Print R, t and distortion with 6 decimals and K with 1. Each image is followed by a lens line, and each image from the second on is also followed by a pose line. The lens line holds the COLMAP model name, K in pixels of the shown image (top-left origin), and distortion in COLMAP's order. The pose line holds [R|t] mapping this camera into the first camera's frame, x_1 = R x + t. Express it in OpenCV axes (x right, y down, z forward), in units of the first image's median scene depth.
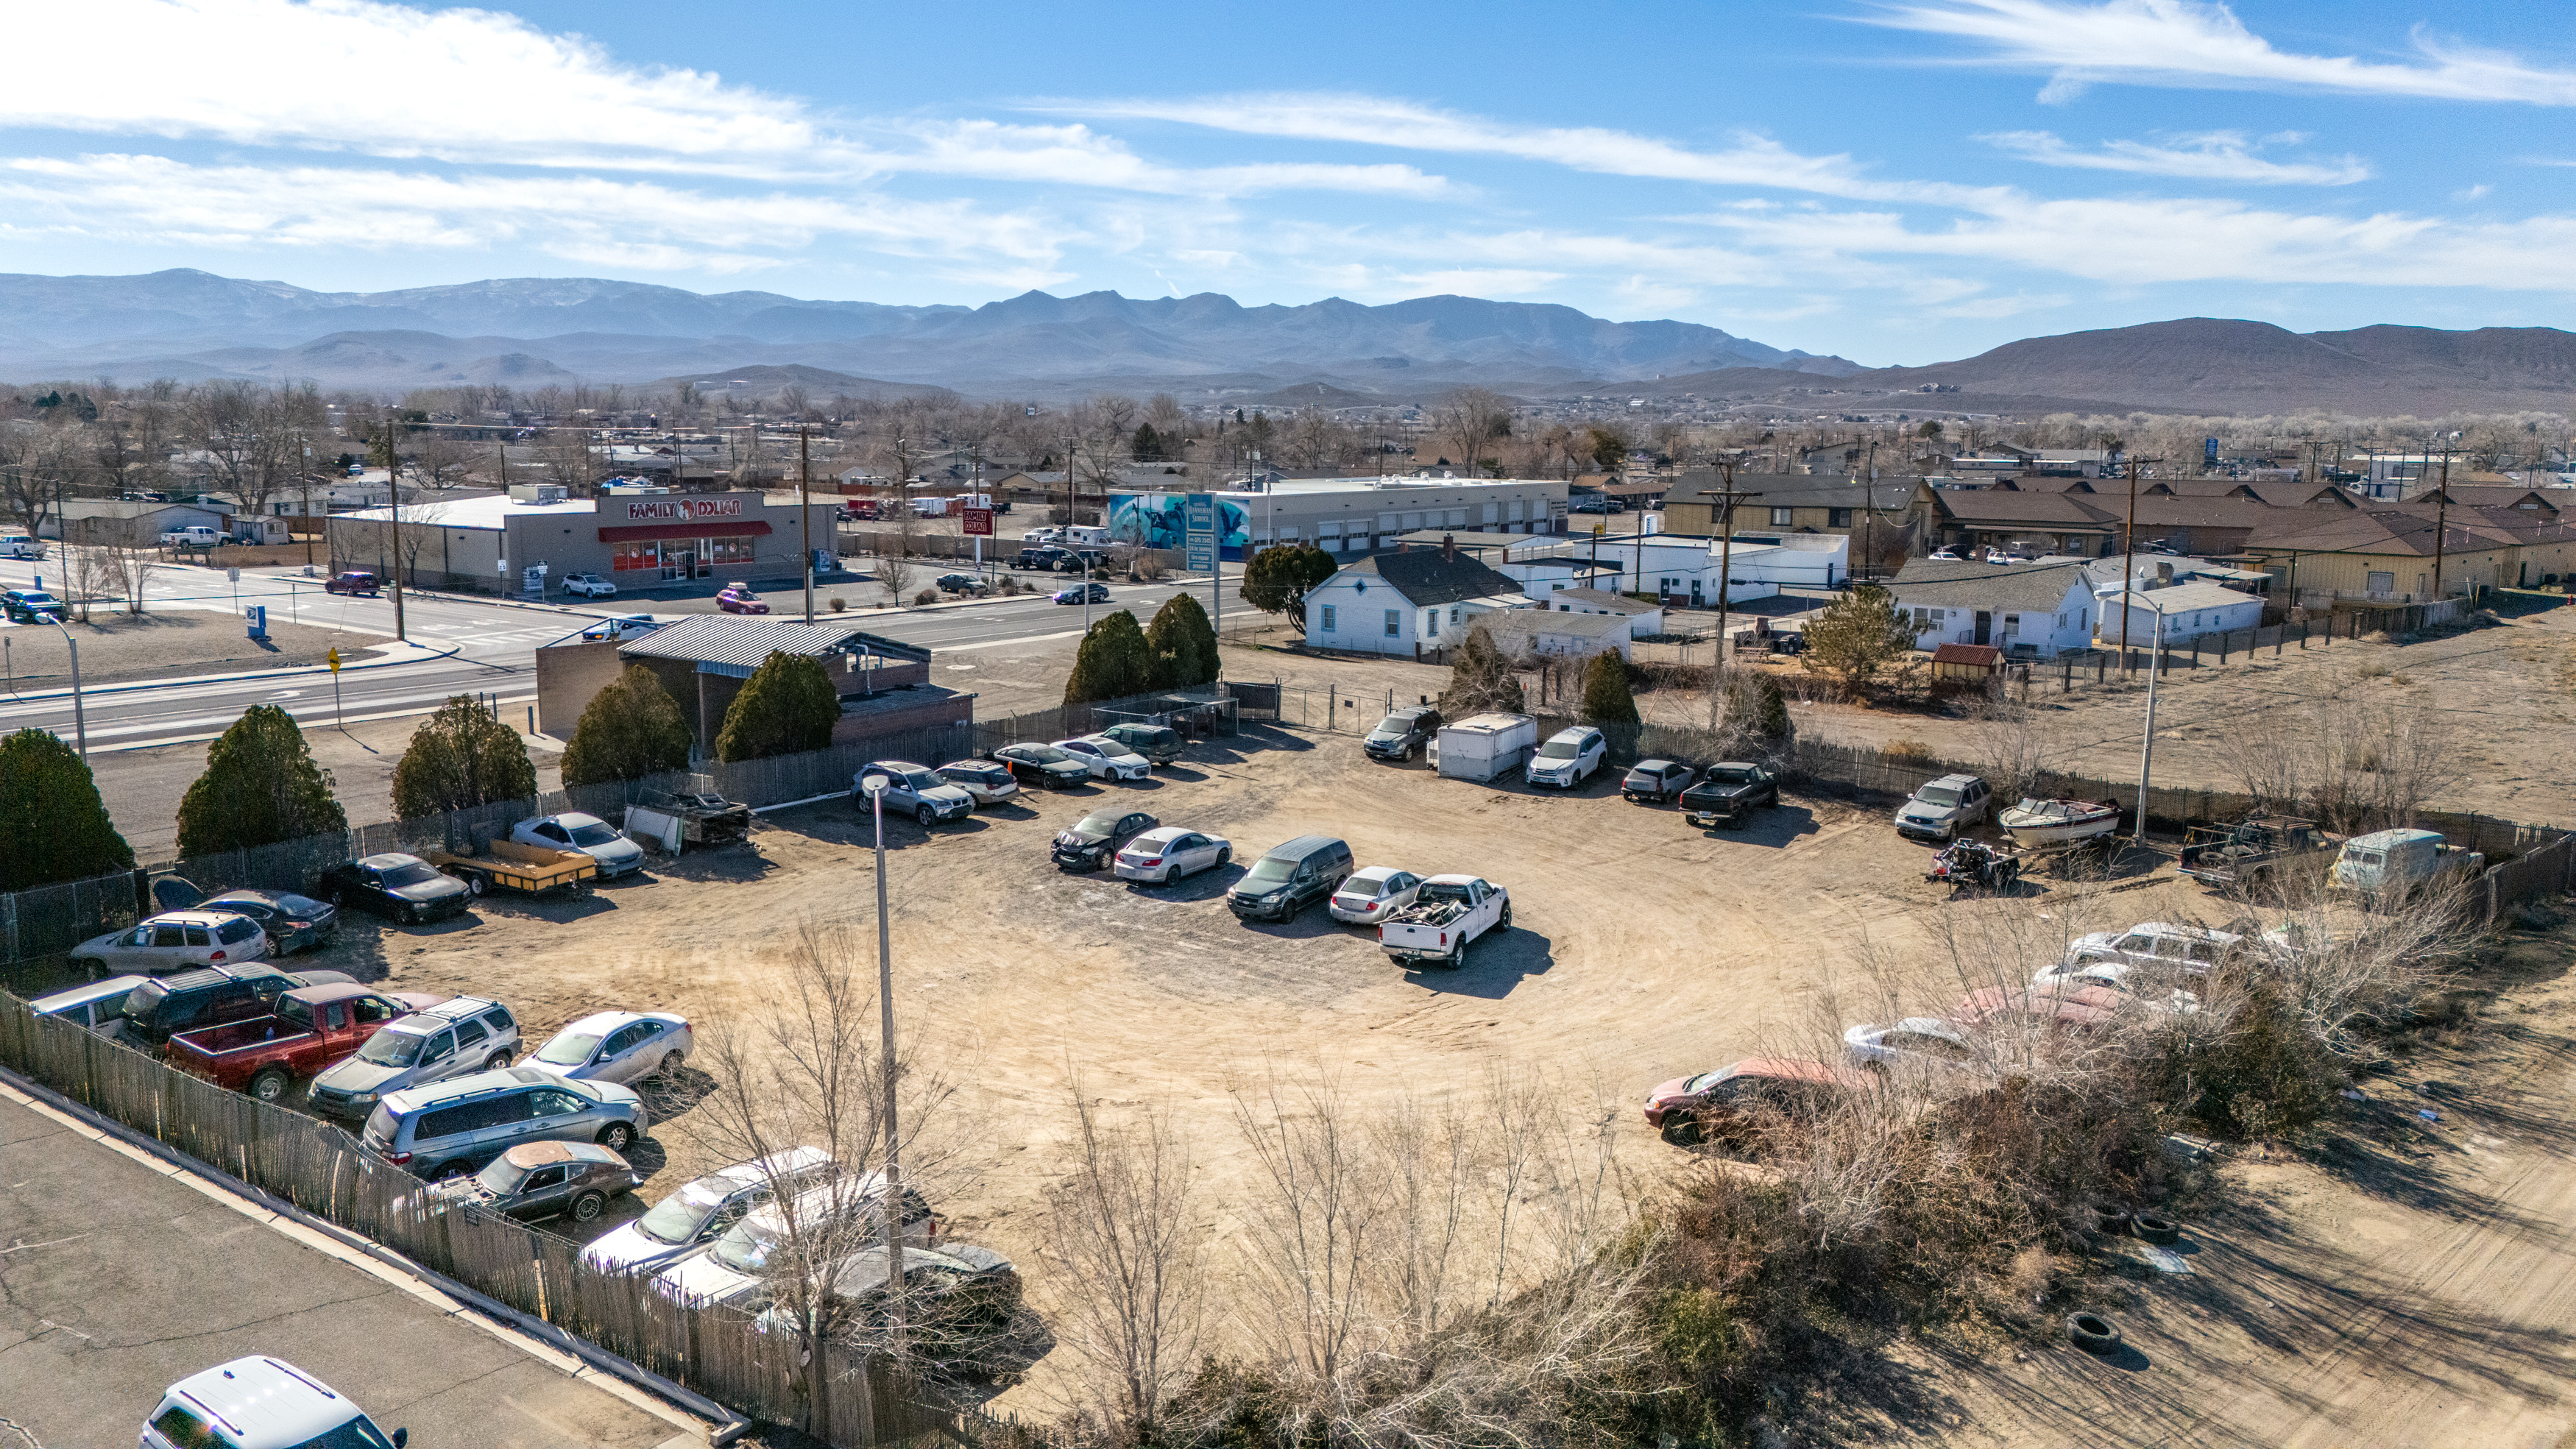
lens RADIAL K [[1878.3, 0, 1285.0], [0, 1878.3, 721.4], [0, 0, 1]] dist [0.083897, -0.075106]
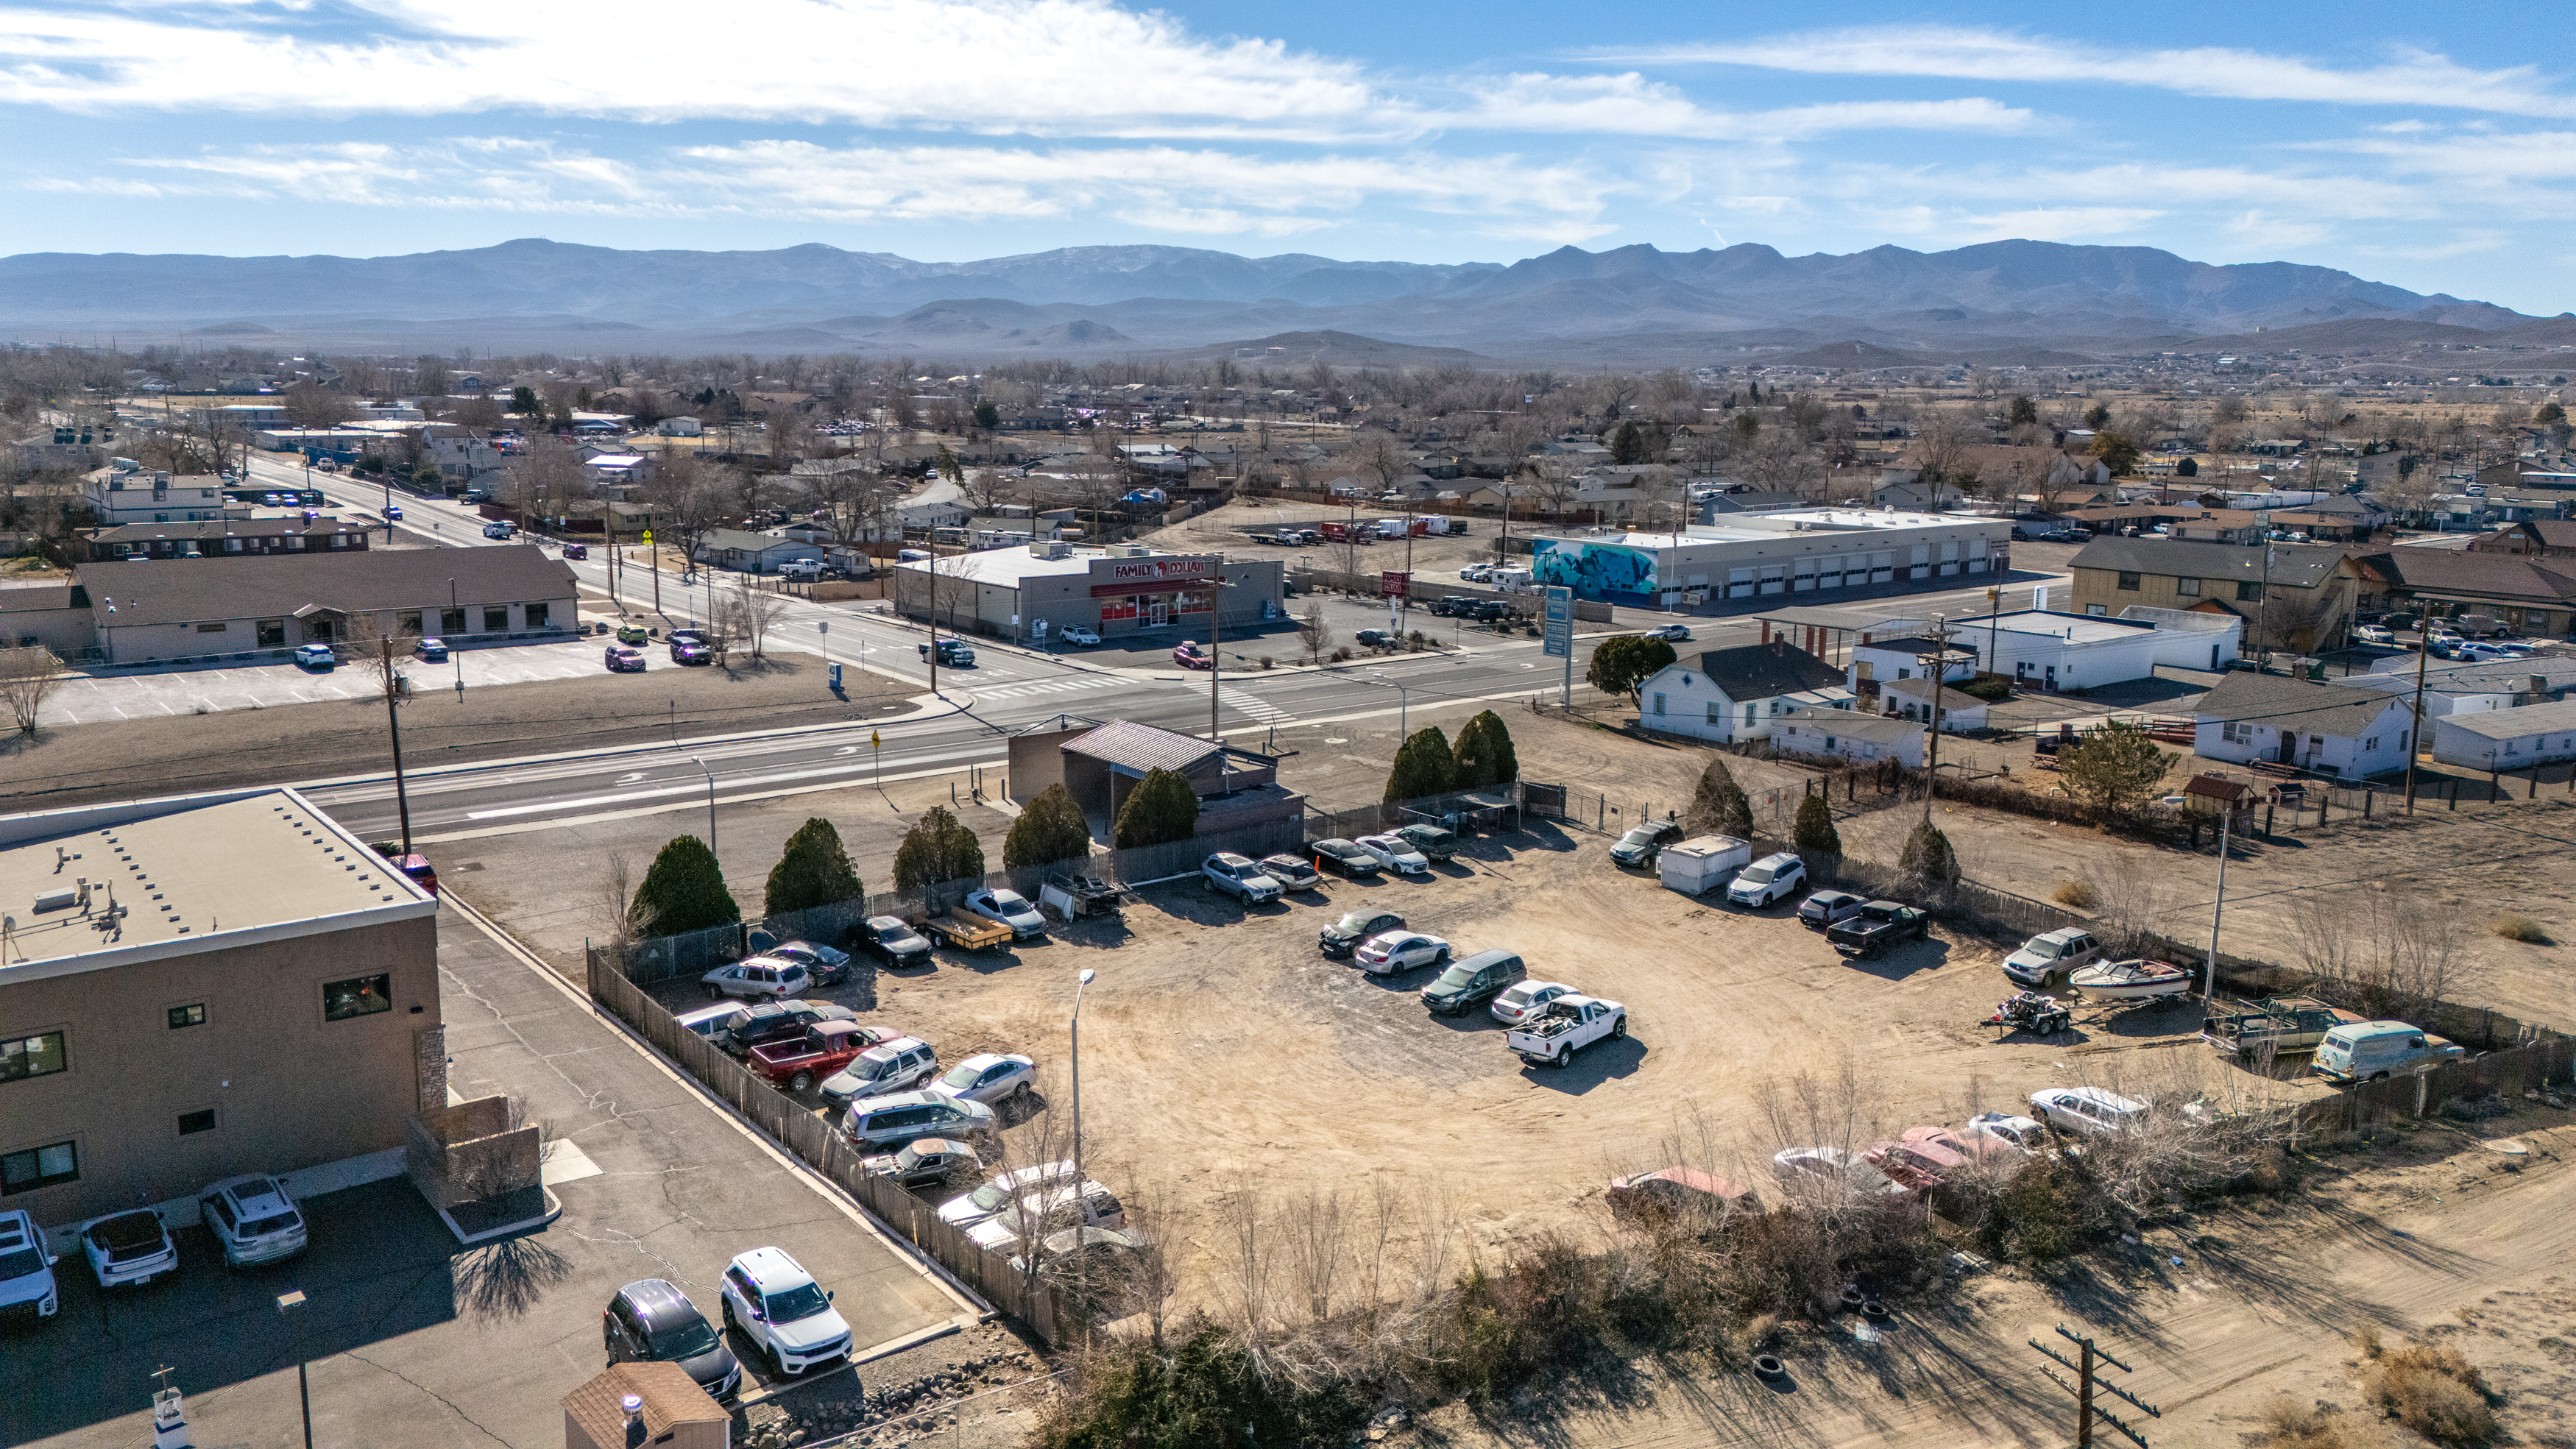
lens RADIAL K [[1871.6, 0, 1351.8], [0, 1871.6, 690.6], [0, 0, 1]] dist [0.070328, -0.061023]
pose [[0.970855, 0.058528, -0.232409, 0.220562], [-0.056705, 0.998285, 0.014521, -0.144440], [0.232861, -0.000919, 0.972510, -0.363199]]
